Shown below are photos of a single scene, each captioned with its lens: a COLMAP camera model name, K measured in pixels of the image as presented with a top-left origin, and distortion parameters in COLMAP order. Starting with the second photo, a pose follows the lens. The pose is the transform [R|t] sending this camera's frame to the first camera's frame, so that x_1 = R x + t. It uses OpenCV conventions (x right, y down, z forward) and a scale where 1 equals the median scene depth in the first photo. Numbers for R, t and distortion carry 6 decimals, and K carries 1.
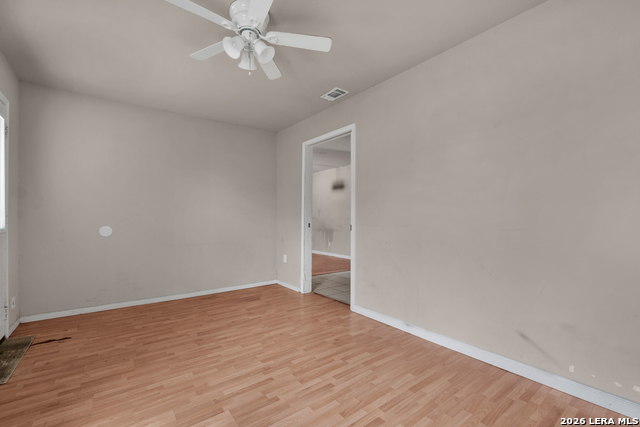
lens RADIAL K [[281.7, 0, 320.6], [0, 281.7, 215.2], [0, 0, 1]] dist [-0.001423, -0.000286]
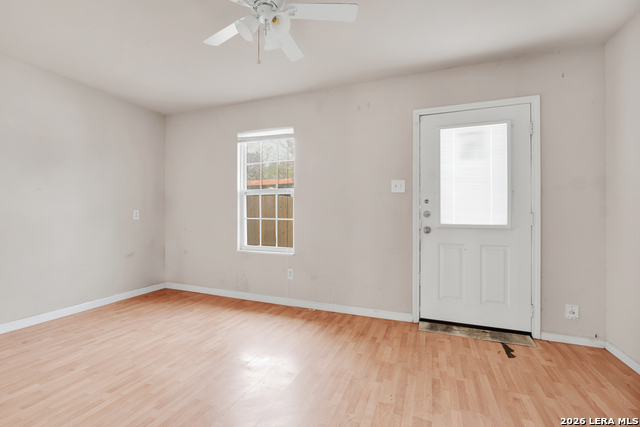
lens RADIAL K [[281.7, 0, 324.9], [0, 281.7, 214.7], [0, 0, 1]] dist [-0.001423, -0.000286]
pose [[-0.852471, -0.003833, -0.522760, 0.044488], [0.001517, 0.999951, -0.009805, 0.012016], [0.522772, -0.009152, -0.852424, 1.642405]]
